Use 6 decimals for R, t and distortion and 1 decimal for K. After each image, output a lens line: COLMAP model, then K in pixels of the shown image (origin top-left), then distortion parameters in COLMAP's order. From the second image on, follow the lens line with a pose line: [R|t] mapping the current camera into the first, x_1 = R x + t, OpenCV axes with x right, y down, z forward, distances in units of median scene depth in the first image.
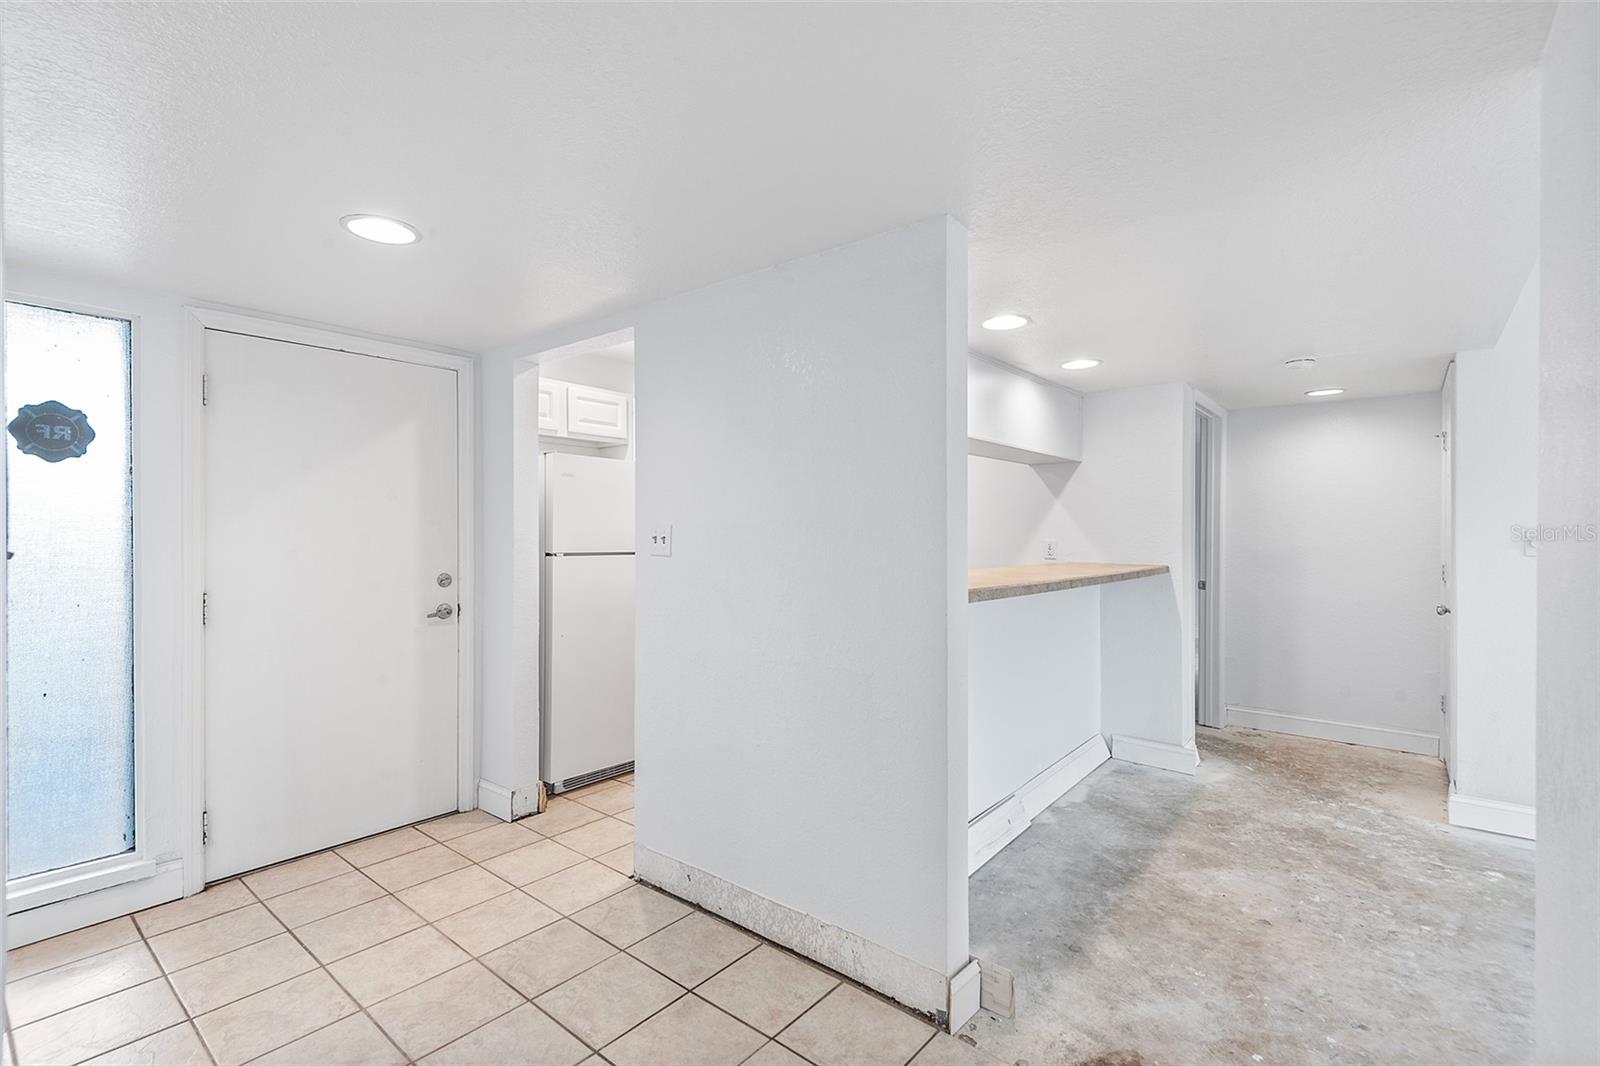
lens RADIAL K [[729.7, 0, 800.9], [0, 729.7, 539.9], [0, 0, 1]] dist [0.037047, -0.020626]
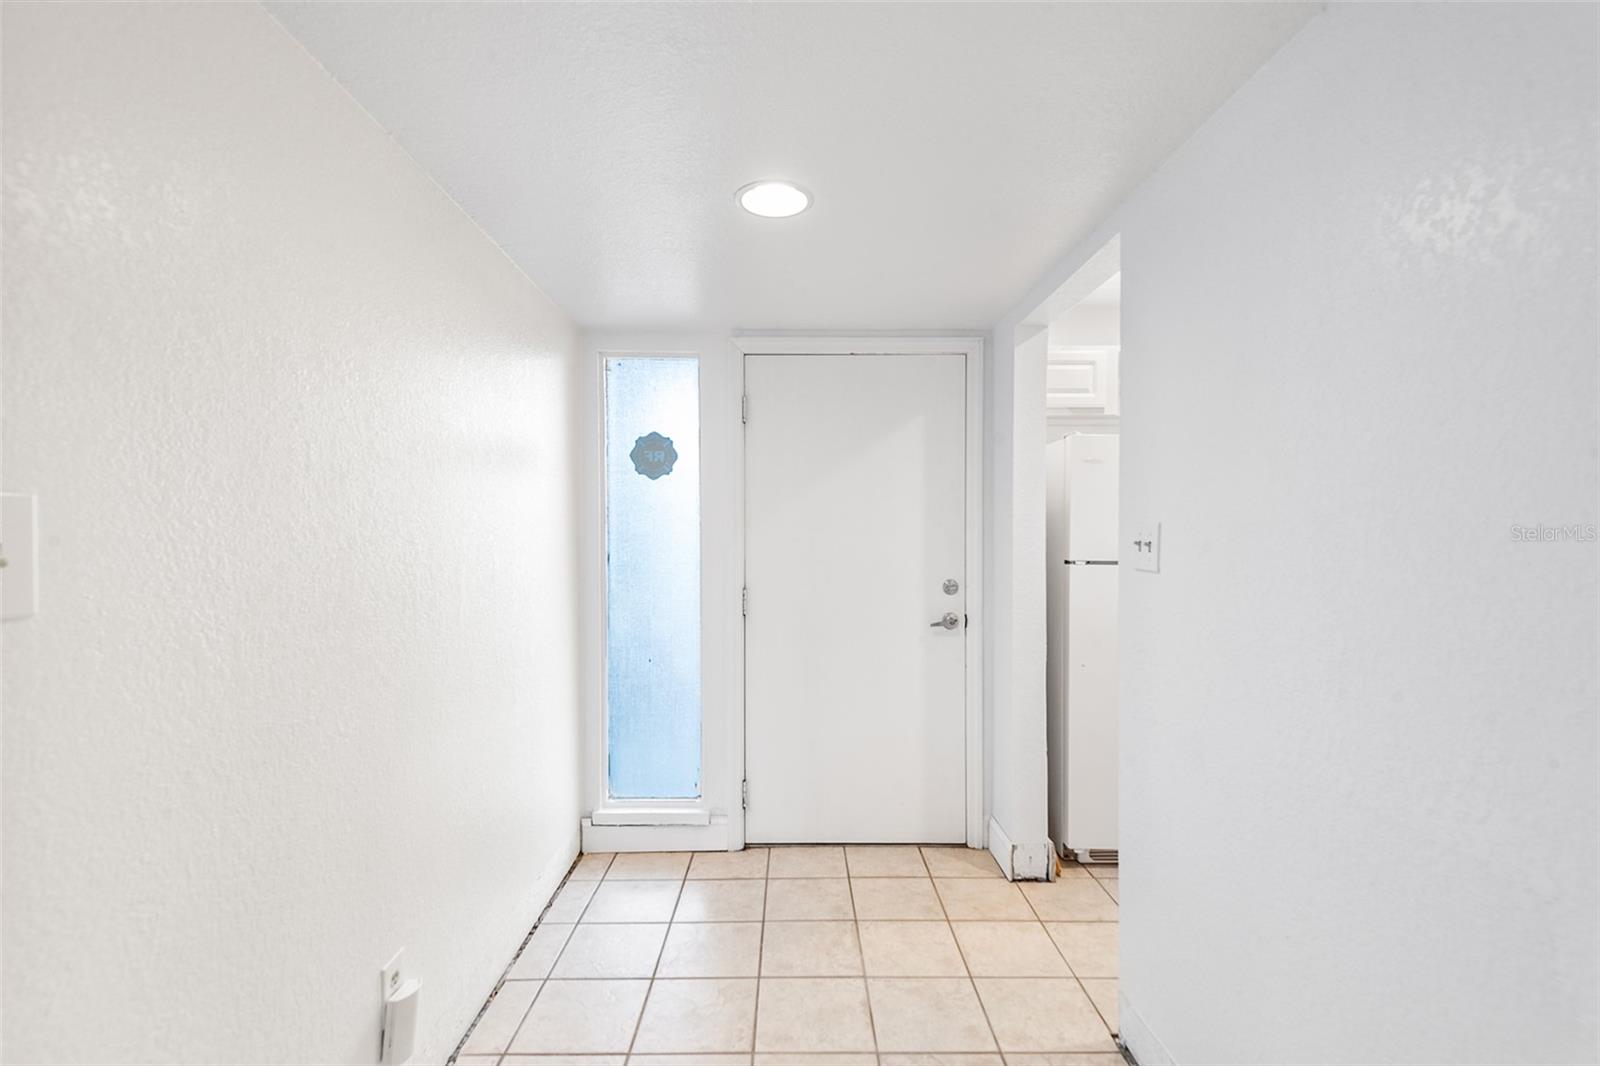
lens RADIAL K [[729.7, 0, 800.9], [0, 729.7, 539.9], [0, 0, 1]] dist [0.037047, -0.020626]
pose [[0.644378, 0.006335, -0.764681, 0.094231], [-0.007603, 0.999969, 0.001876, -0.003972], [0.764670, 0.004605, 0.644406, 0.292262]]
